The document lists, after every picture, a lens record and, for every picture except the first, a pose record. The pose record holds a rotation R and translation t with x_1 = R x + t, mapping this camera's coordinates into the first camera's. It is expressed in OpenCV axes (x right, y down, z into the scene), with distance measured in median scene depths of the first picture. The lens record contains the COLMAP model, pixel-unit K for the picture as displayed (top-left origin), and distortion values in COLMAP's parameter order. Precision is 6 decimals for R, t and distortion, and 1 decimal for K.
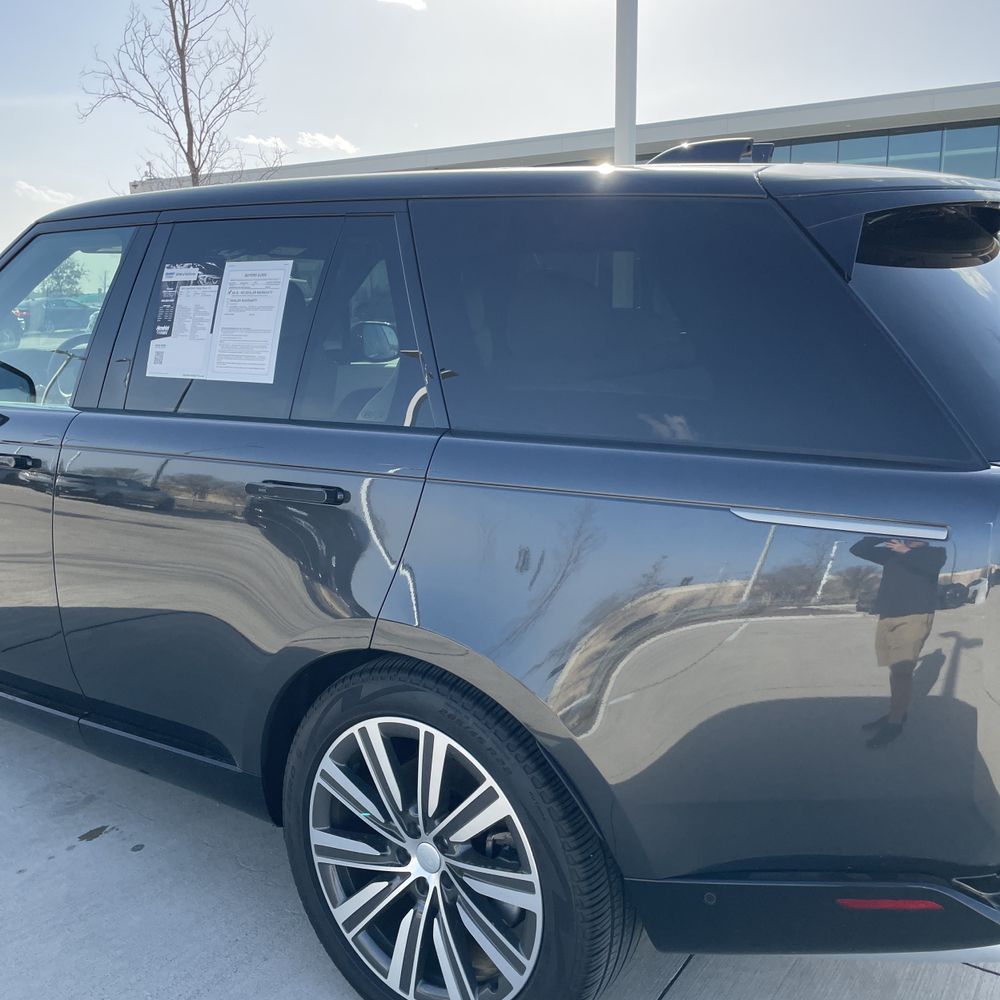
lens RADIAL K [[1027.4, 0, 501.9], [0, 1027.4, 490.1], [0, 0, 1]] dist [0.020985, 0.000000]
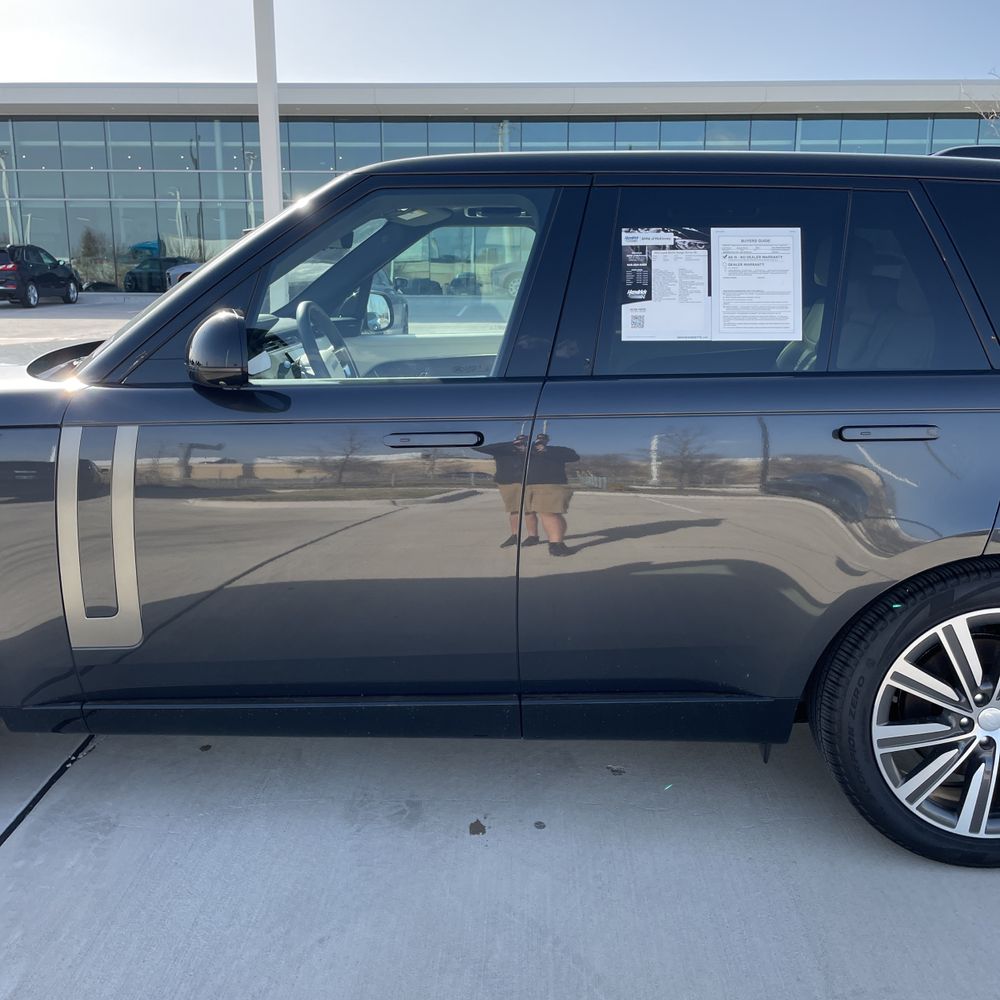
lens RADIAL K [[1027.4, 0, 490.9], [0, 1027.4, 494.7], [0, 0, 1]] dist [0.020985, 0.000000]
pose [[0.850830, -0.105611, 0.514717, -1.053225], [0.089326, 0.994406, 0.056378, -0.030904], [-0.517792, -0.001990, 0.855504, 0.222943]]
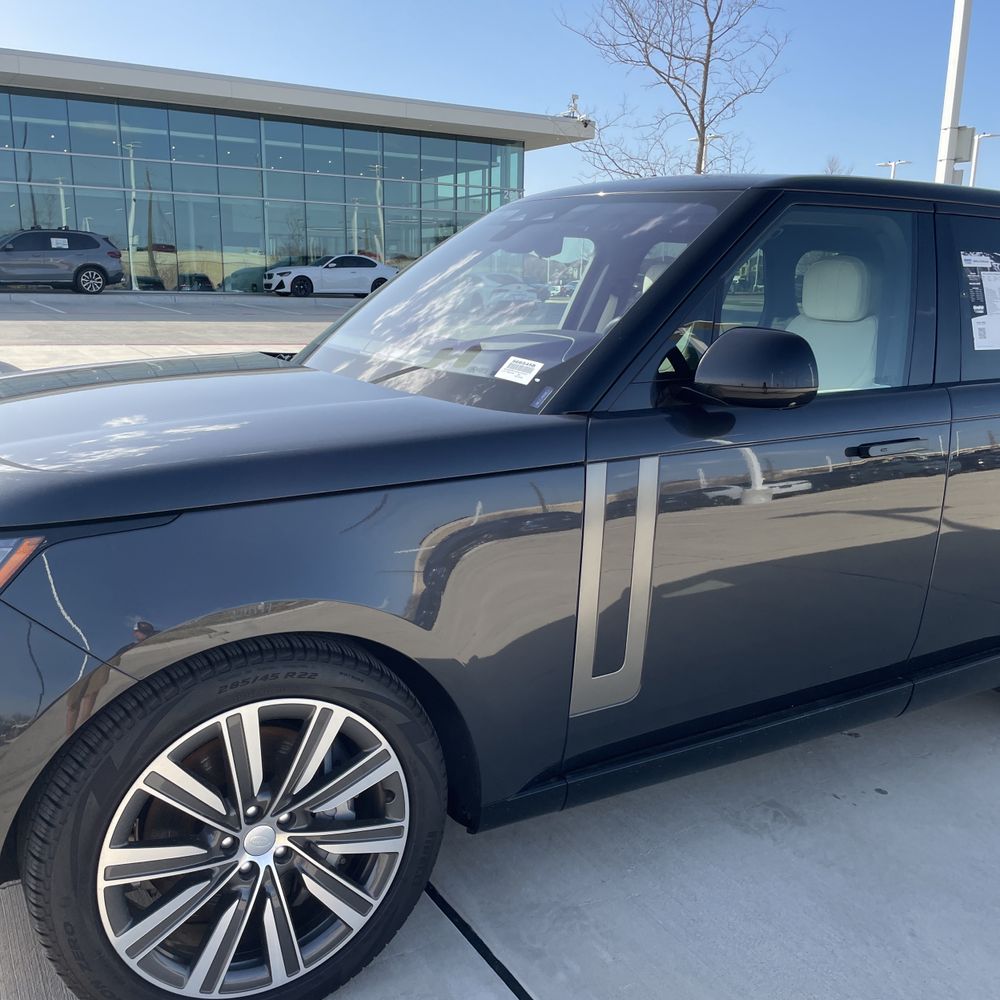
lens RADIAL K [[1027.4, 0, 503.4], [0, 1027.4, 500.9], [0, 0, 1]] dist [0.020985, 0.000000]
pose [[0.427830, -0.180439, 0.885665, -1.740522], [0.137985, 0.981424, 0.133294, -0.182988], [-0.893264, 0.065181, 0.444781, 1.034495]]
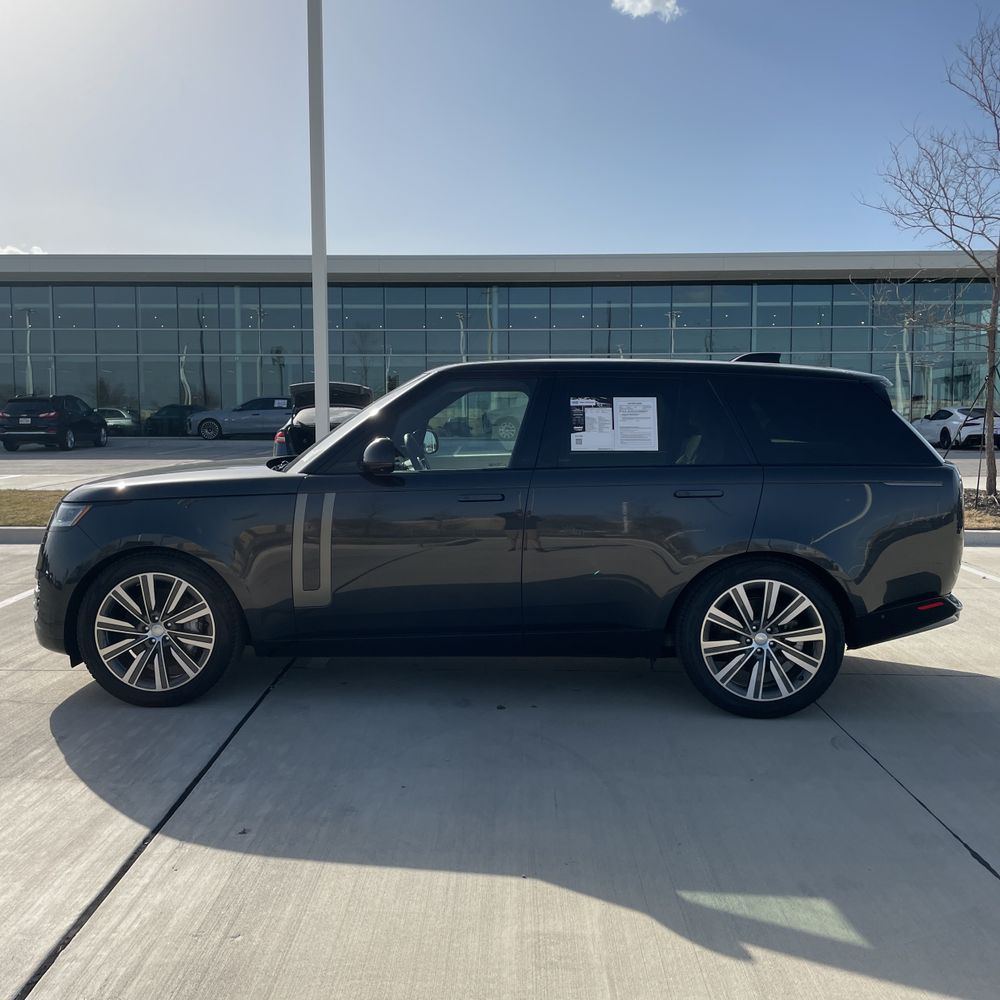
lens RADIAL K [[1027.4, 0, 489.4], [0, 1027.4, 471.4], [0, 0, 1]] dist [0.020985, 0.000000]
pose [[0.844817, -0.024746, 0.534484, -1.694476], [0.093538, 0.990378, -0.101994, 0.133958], [-0.526817, 0.136161, 0.839002, -0.679297]]
